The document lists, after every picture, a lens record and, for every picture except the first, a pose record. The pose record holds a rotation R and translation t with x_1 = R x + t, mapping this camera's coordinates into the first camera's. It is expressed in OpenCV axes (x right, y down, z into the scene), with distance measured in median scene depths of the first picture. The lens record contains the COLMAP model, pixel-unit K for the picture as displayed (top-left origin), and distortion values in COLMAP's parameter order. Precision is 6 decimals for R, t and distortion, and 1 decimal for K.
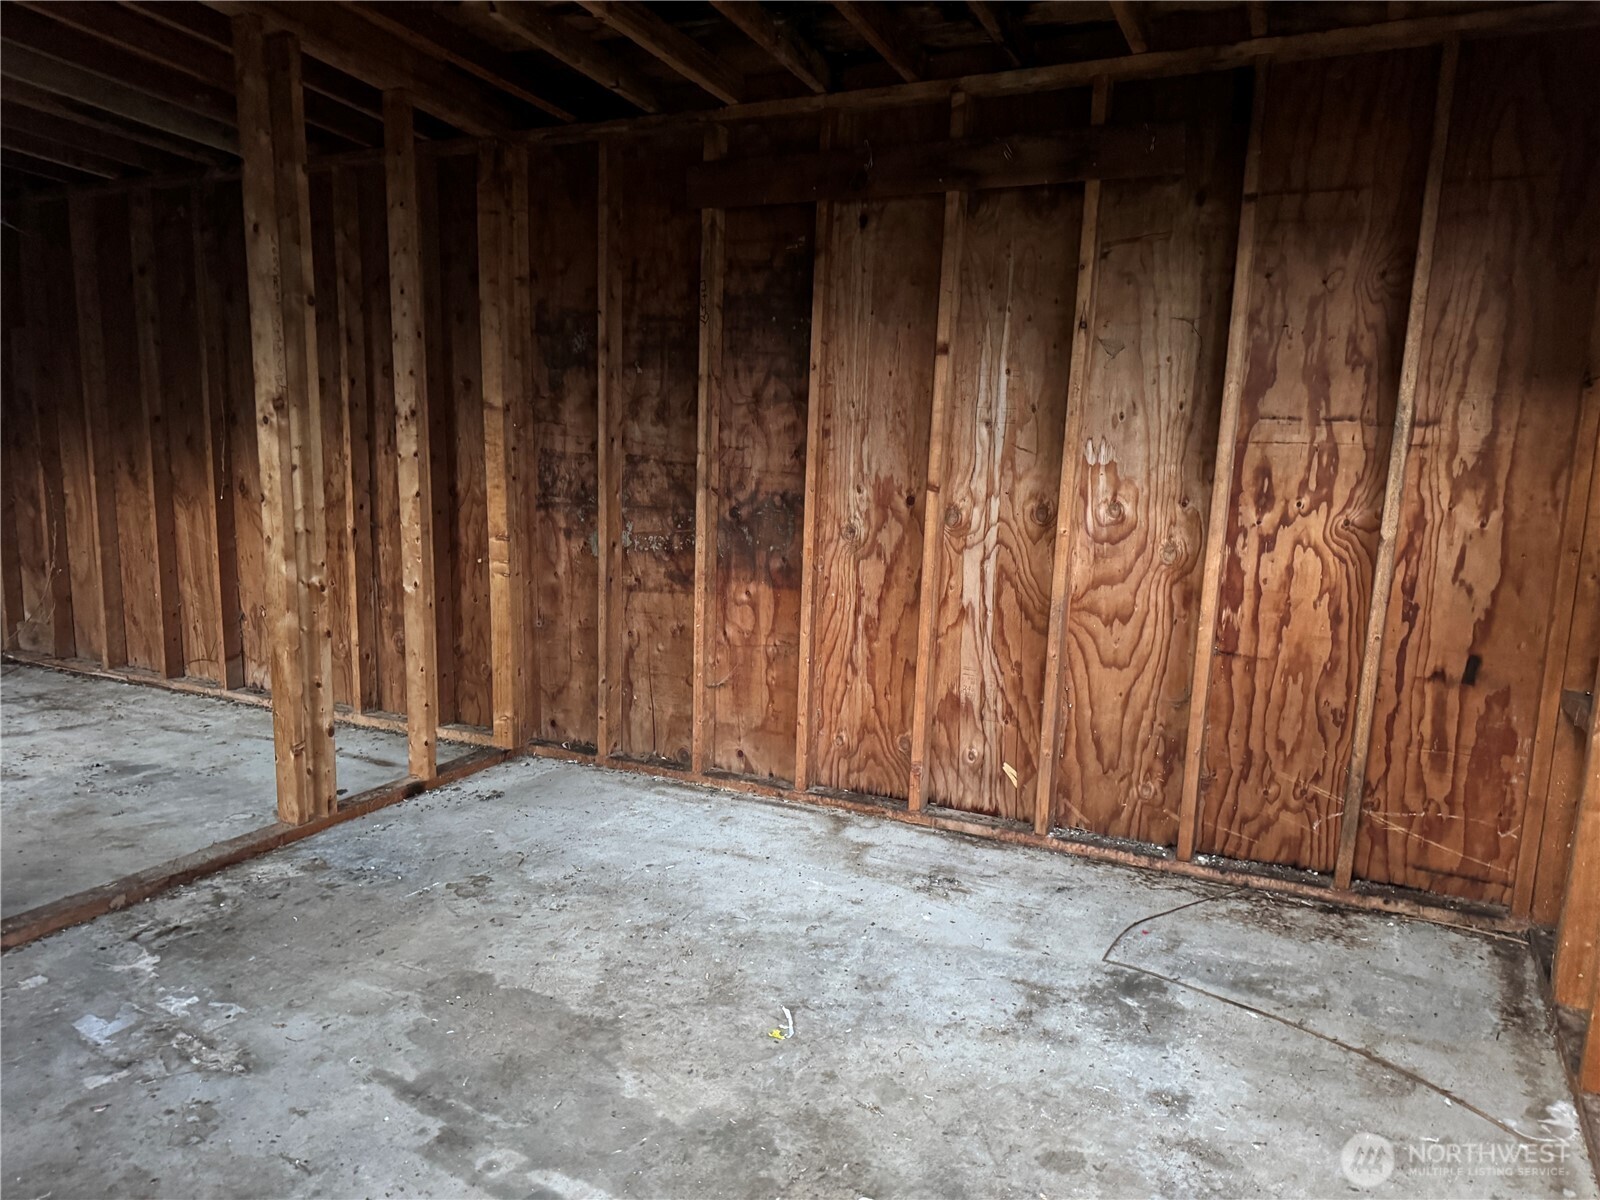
lens RADIAL K [[1112.2, 0, 804.7], [0, 1112.2, 604.4], [0, 0, 1]] dist [0.070025, -0.106102]
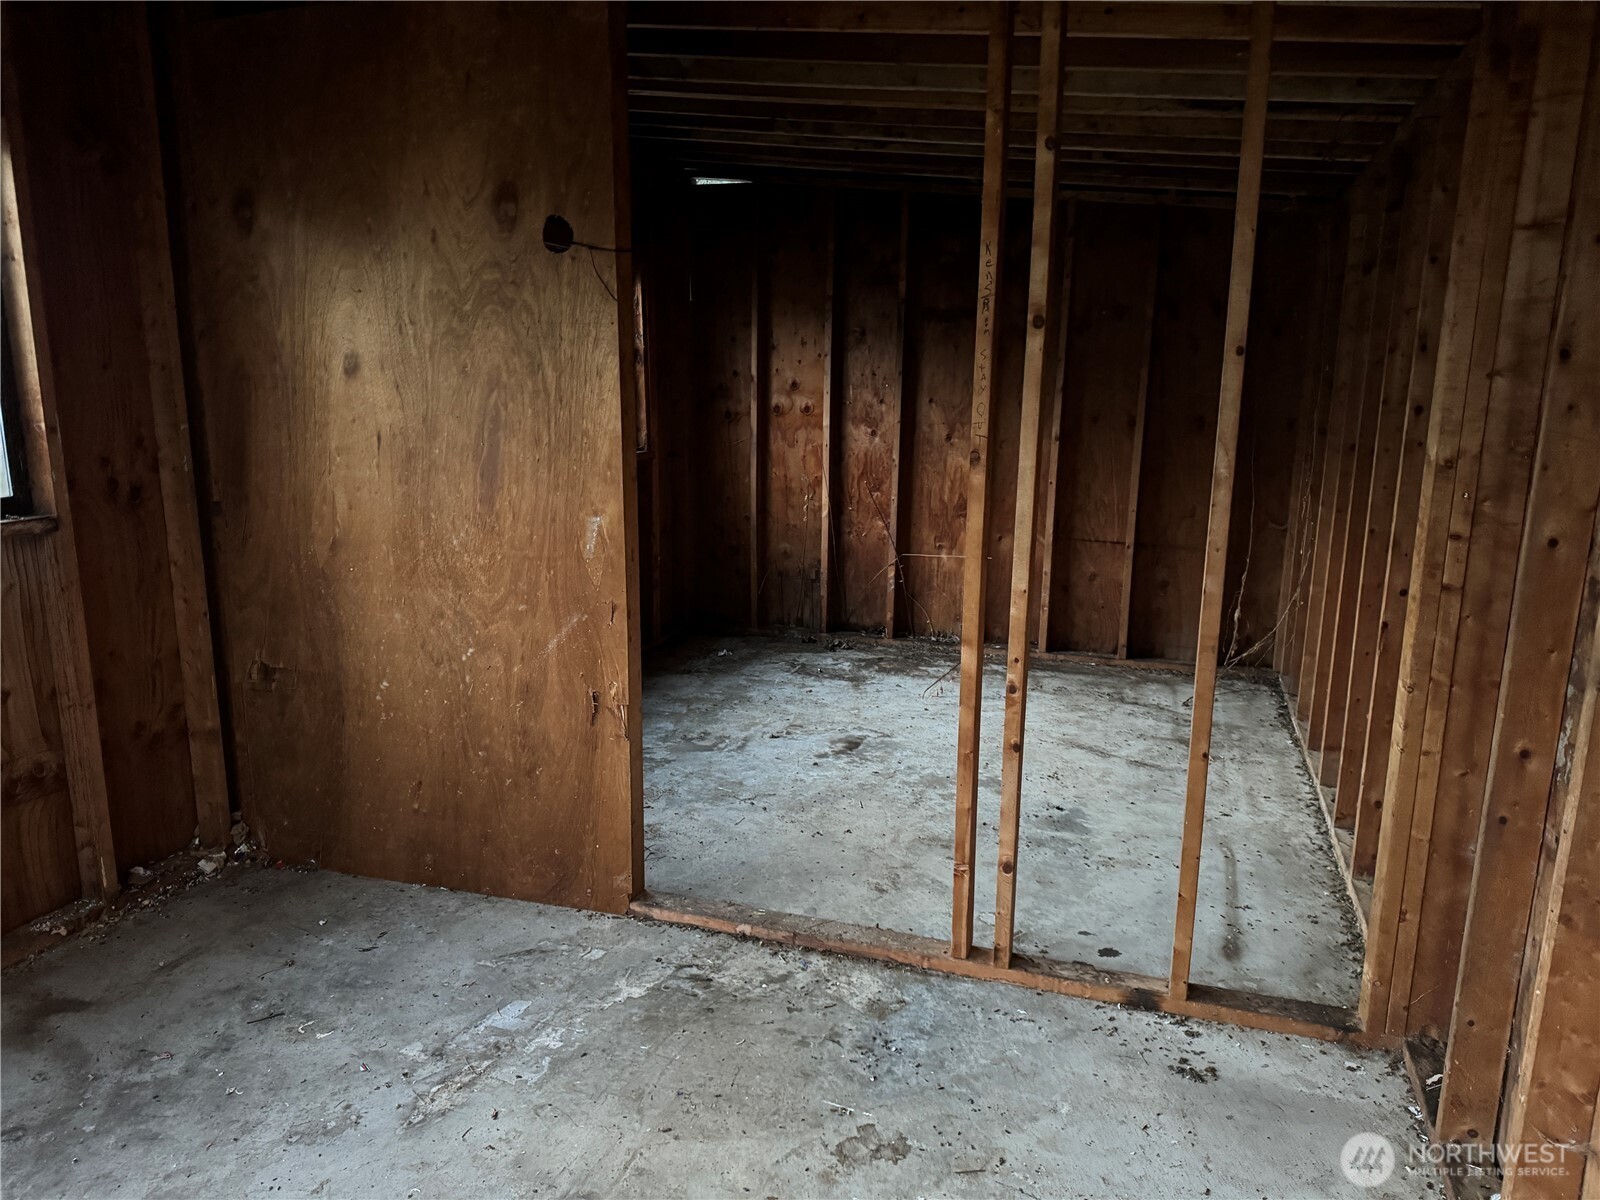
lens RADIAL K [[1112.2, 0, 804.7], [0, 1112.2, 604.4], [0, 0, 1]] dist [0.070025, -0.106102]
pose [[0.136802, 0.176040, -0.974831, 0.275376], [-0.163947, 0.974535, 0.152979, -0.154509], [0.976937, 0.138893, 0.162180, 0.669481]]
